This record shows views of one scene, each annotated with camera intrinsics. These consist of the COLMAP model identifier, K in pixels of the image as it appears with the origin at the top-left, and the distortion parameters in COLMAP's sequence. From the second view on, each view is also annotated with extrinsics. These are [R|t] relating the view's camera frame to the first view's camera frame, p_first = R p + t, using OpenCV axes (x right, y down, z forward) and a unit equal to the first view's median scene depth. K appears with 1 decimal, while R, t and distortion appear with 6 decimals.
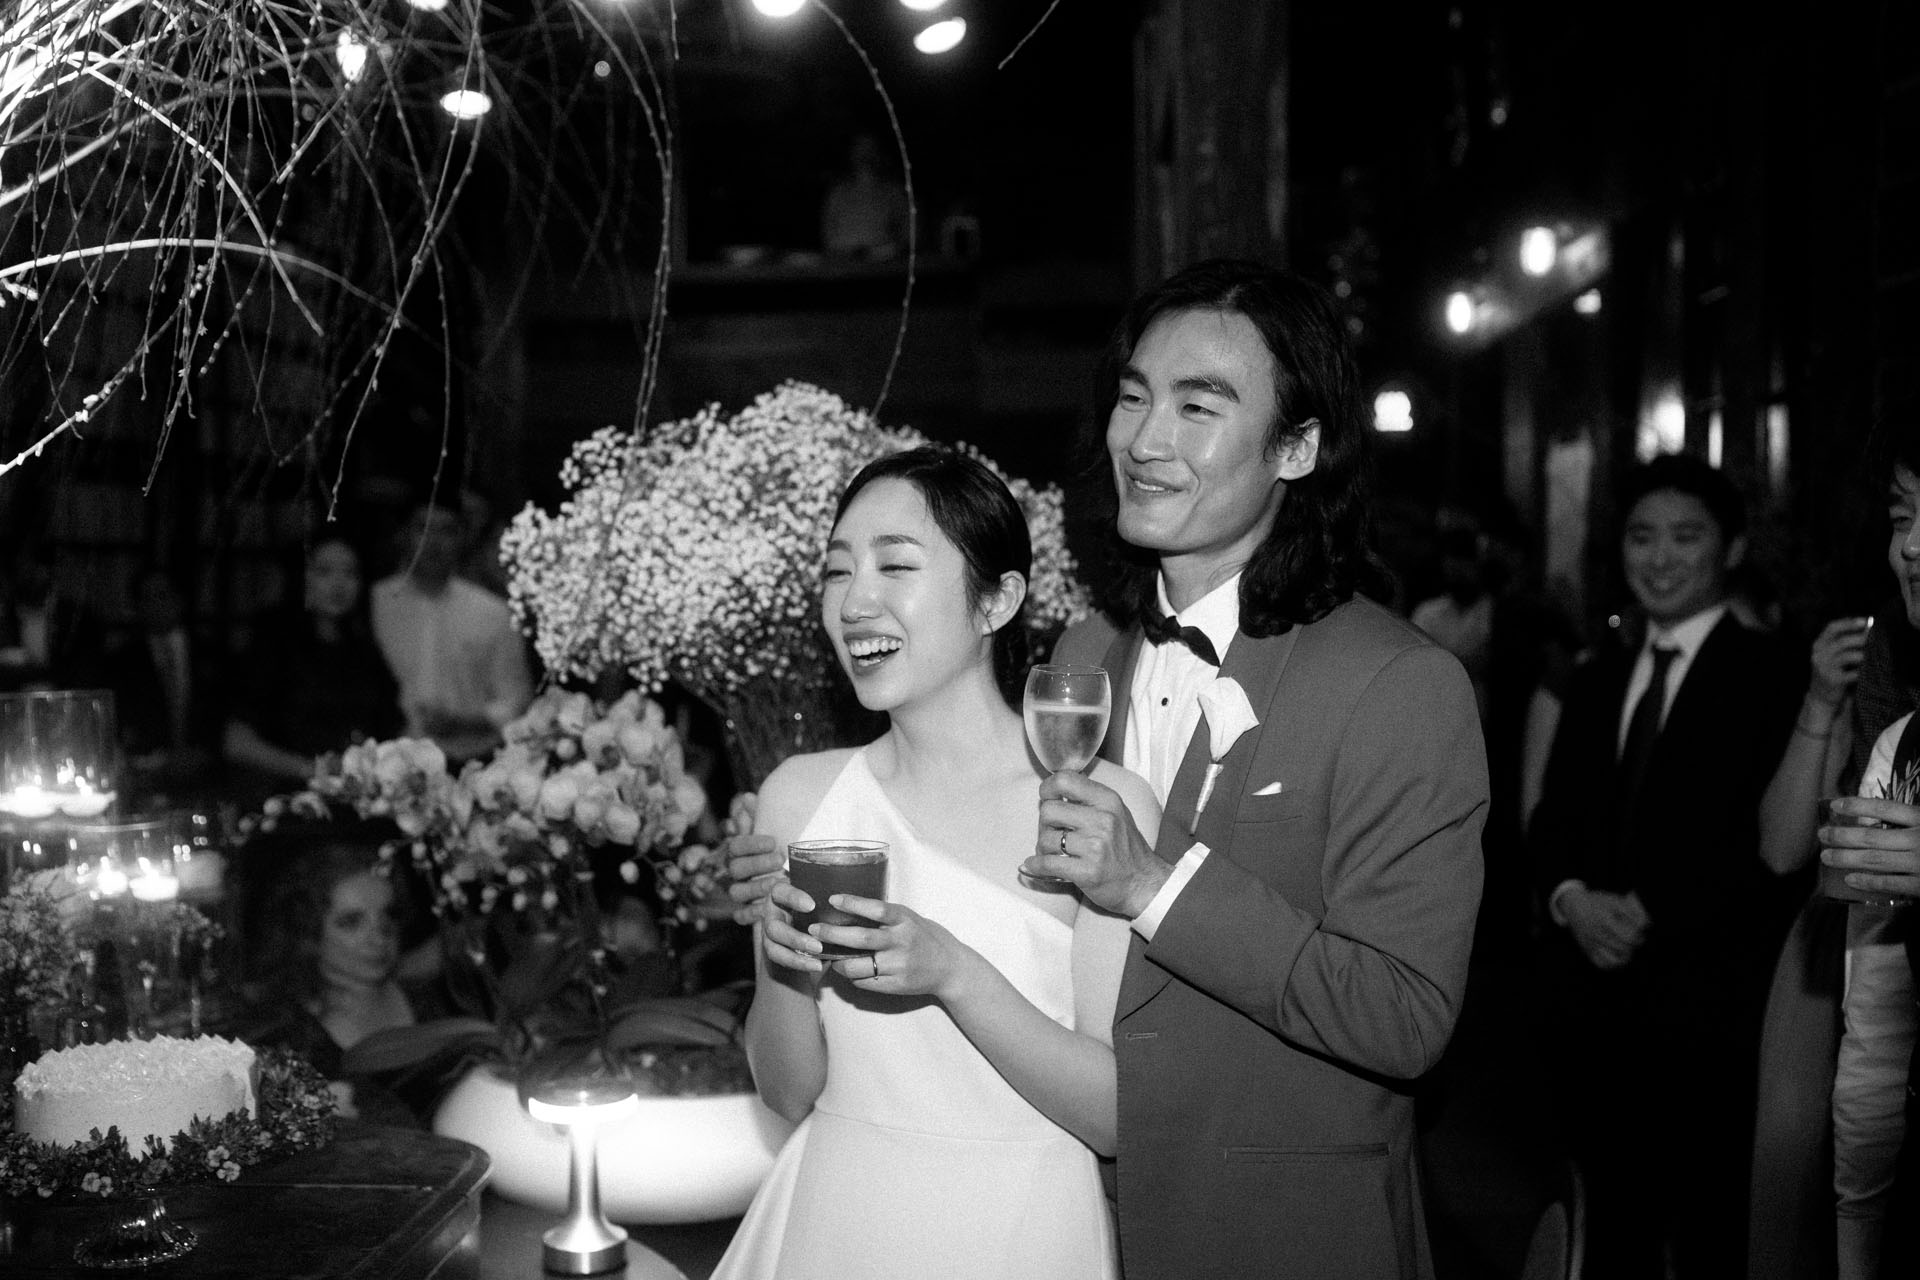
lens RADIAL K [[2218.6, 0, 955.3], [0, 2218.6, 672.7], [0, 0, 1]] dist [-0.006573, 0.011532]
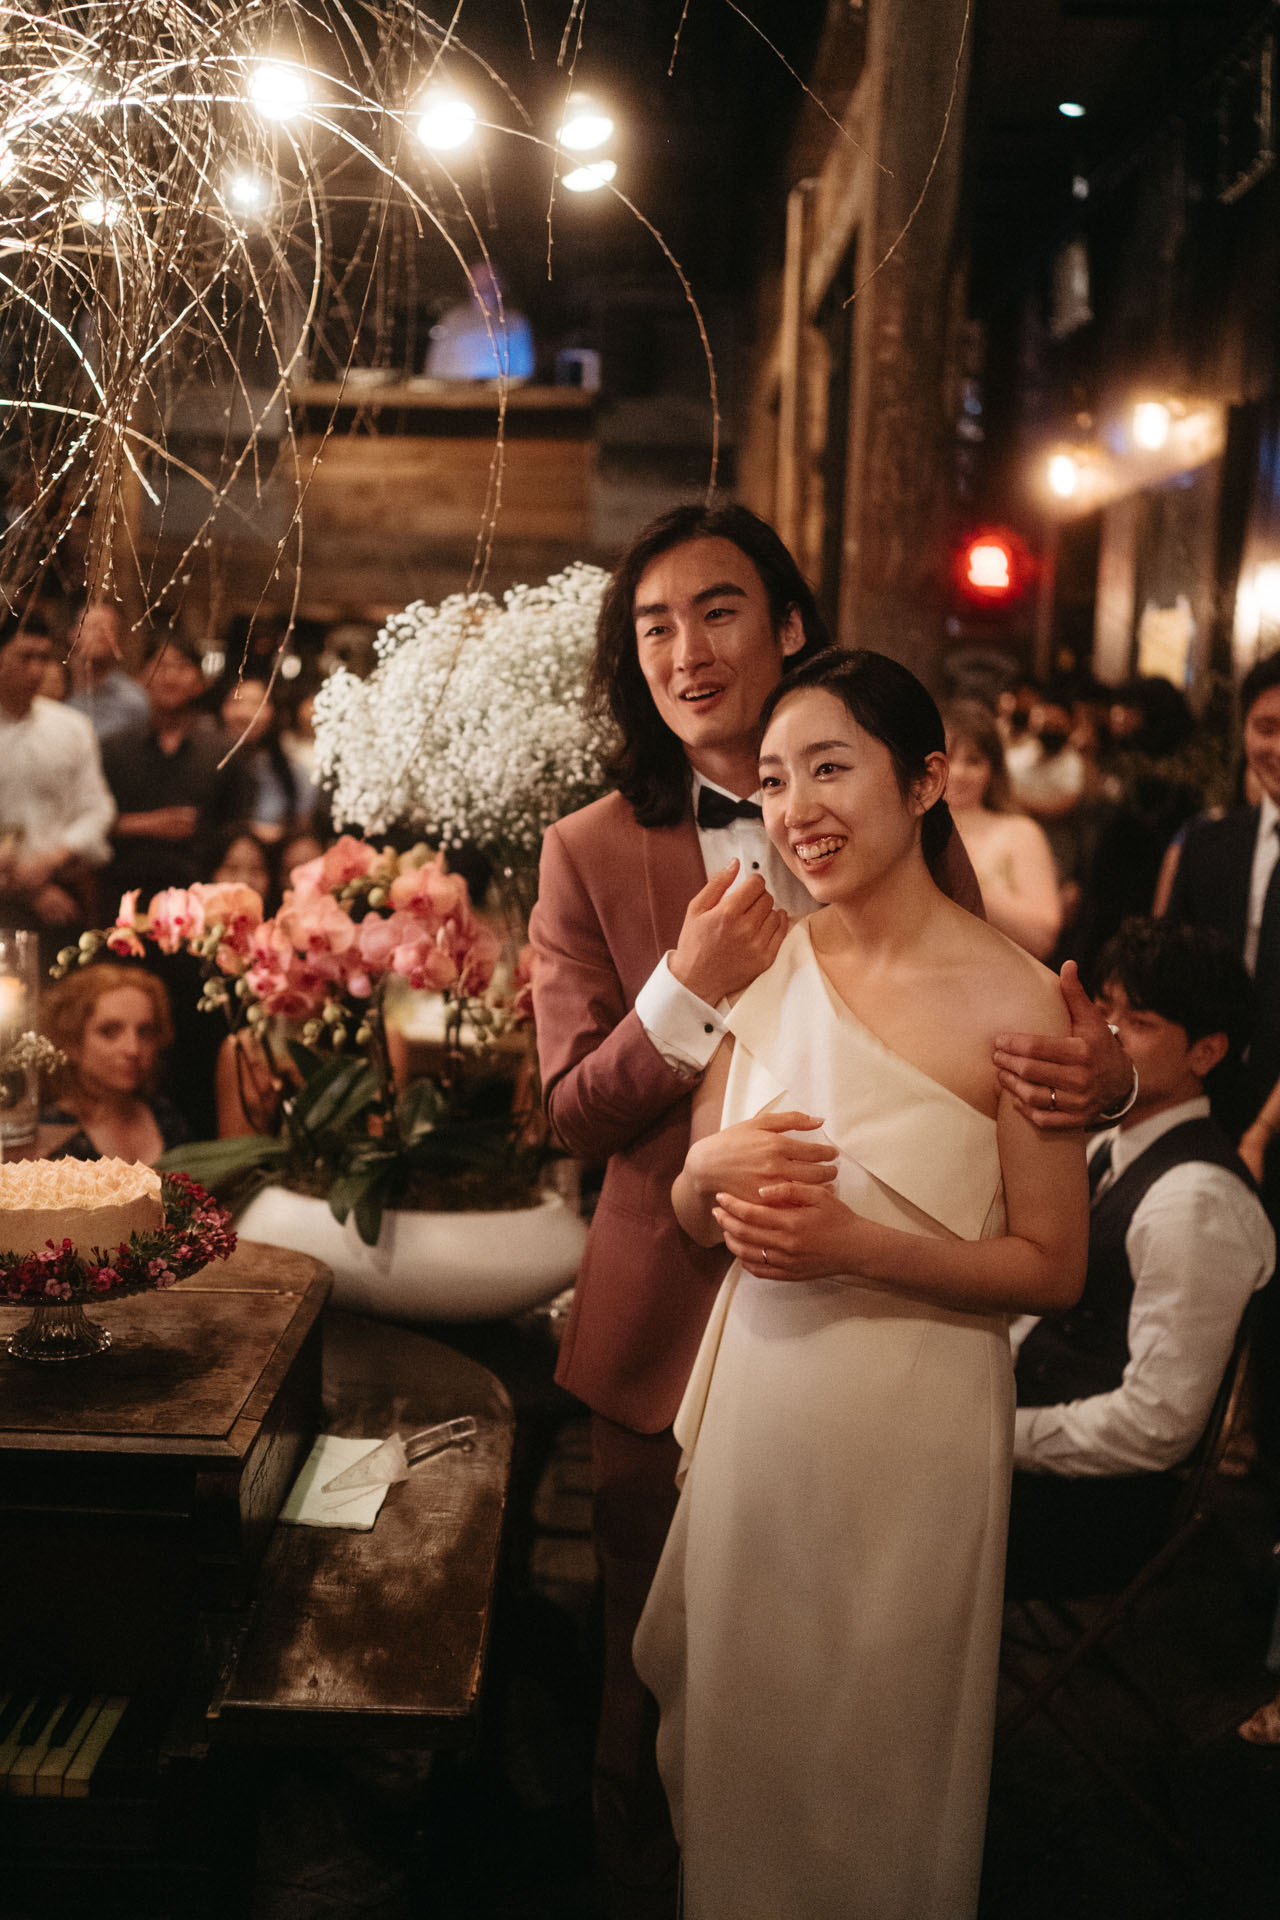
lens RADIAL K [[2218.6, 0, 640.0], [0, 2218.6, 960.0], [0, 0, 1]] dist [-0.006573, 0.011532]
pose [[0.995653, 0.031059, 0.087804, -0.139690], [-0.038151, 0.996042, 0.080279, -0.027898], [-0.084963, -0.083280, 0.992898, -0.097429]]
